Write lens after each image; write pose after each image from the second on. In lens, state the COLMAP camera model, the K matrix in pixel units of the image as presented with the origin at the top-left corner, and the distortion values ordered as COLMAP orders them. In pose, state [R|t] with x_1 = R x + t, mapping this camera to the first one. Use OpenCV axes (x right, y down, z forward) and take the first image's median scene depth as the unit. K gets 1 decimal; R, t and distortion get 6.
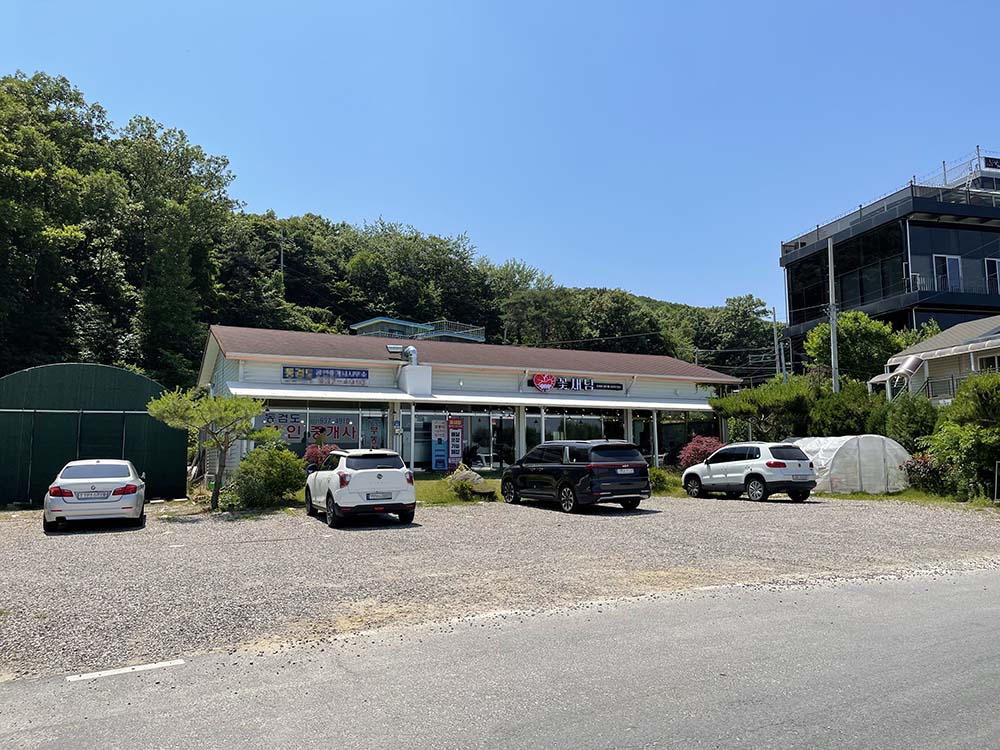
lens RADIAL K [[757.6, 0, 496.3], [0, 757.6, 377.6], [0, 0, 1]] dist [0.079232, -0.100594]
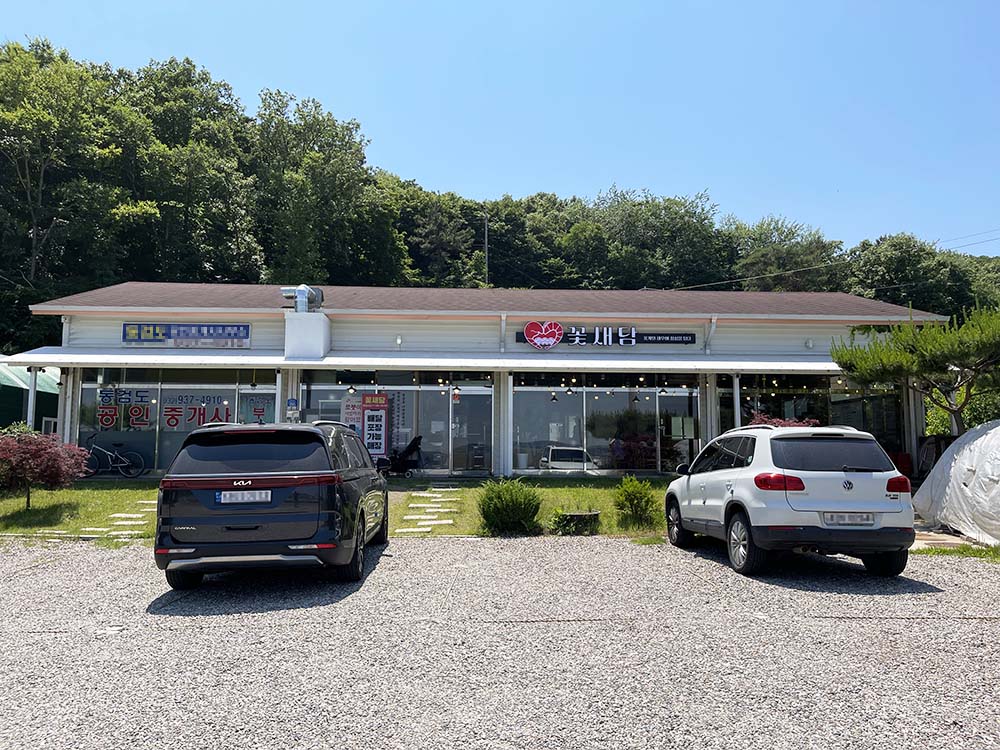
lens RADIAL K [[757.6, 0, 496.3], [0, 757.6, 377.6], [0, 0, 1]] dist [0.079232, -0.100594]
pose [[0.918499, -0.029454, -0.394325, 0.267102], [0.033085, 0.999450, 0.002412, 0.037873], [0.394037, -0.015262, 0.918968, 0.403863]]
